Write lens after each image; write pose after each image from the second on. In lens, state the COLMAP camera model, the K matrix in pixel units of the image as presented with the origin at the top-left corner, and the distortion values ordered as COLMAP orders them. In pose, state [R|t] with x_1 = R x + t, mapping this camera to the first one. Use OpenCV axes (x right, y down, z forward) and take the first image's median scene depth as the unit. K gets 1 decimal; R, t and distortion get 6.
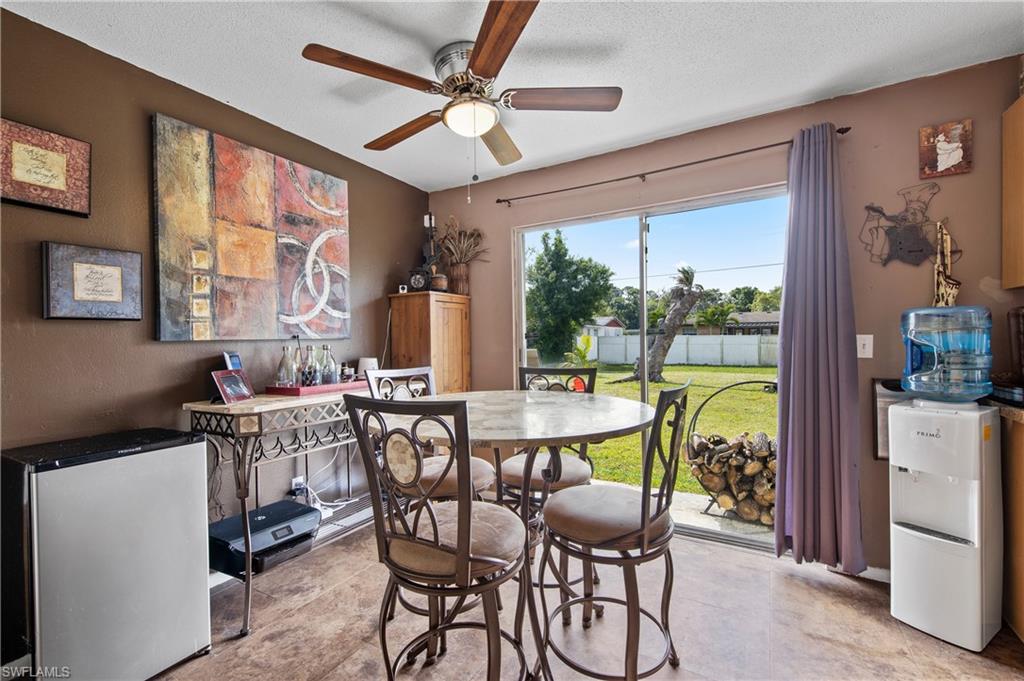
lens RADIAL K [[435.6, 0, 518.1], [0, 435.6, 340.2], [0, 0, 1]] dist [-0.000206, -0.001196]
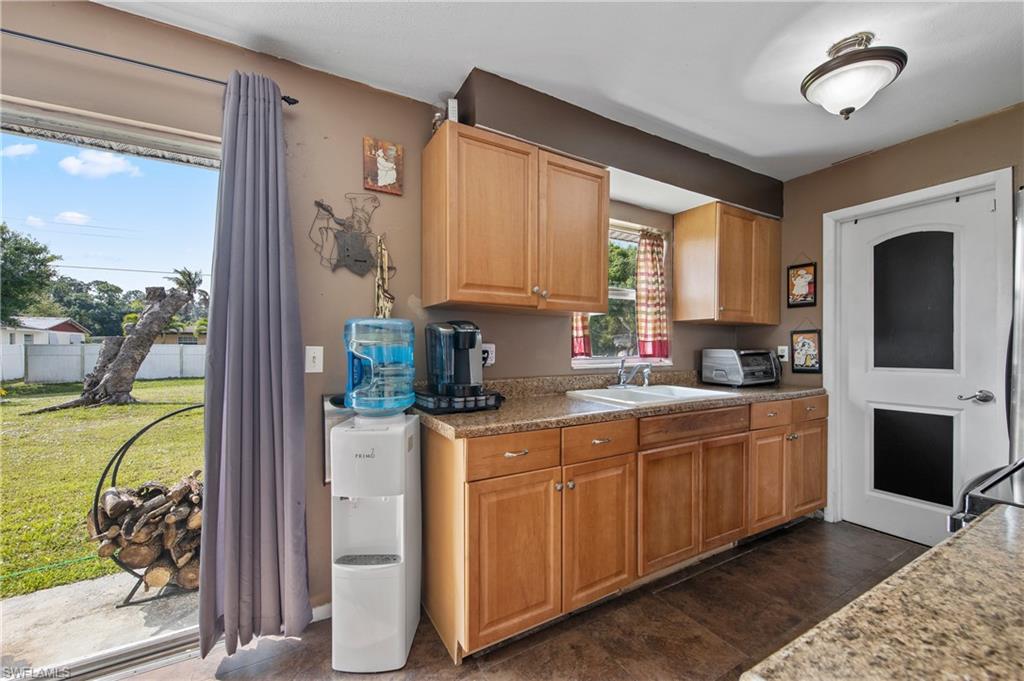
lens RADIAL K [[399.7, 0, 508.8], [0, 399.7, 351.5], [0, 0, 1]] dist [0.002399, 0.000018]
pose [[0.506863, -0.002169, 0.862024, 0.294021], [-0.000931, 0.999995, 0.003064, -0.004936], [-0.862026, -0.002355, 0.506858, 0.246648]]
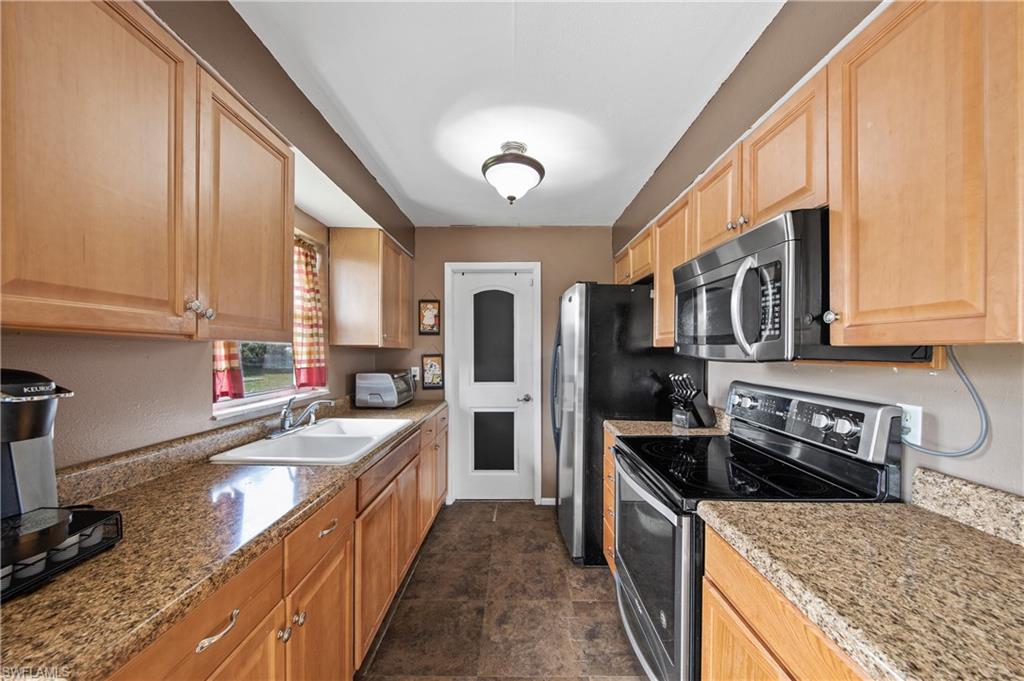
lens RADIAL K [[369.8, 0, 512.1], [0, 369.8, 352.8], [0, 0, 1]] dist [0.006642, -0.000820]
pose [[-0.497934, -0.000090, 0.867215, 0.490418], [0.004335, 0.999987, 0.002592, -0.084675], [-0.867204, 0.005050, -0.497927, 0.550565]]
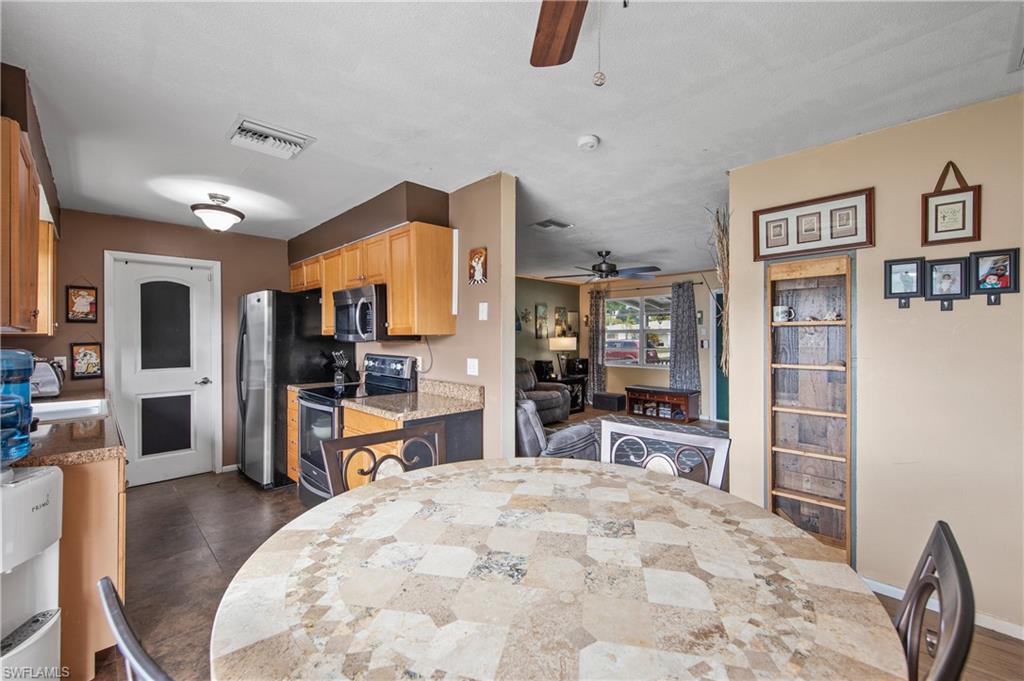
lens RADIAL K [[435.6, 0, 526.4], [0, 435.6, 338.8], [0, 0, 1]] dist [-0.000206, -0.001196]
pose [[-0.969494, 0.009902, 0.244914, -0.166726], [0.011266, 0.999928, 0.004169, -0.079088], [-0.244855, 0.006801, -0.969536, 1.350225]]
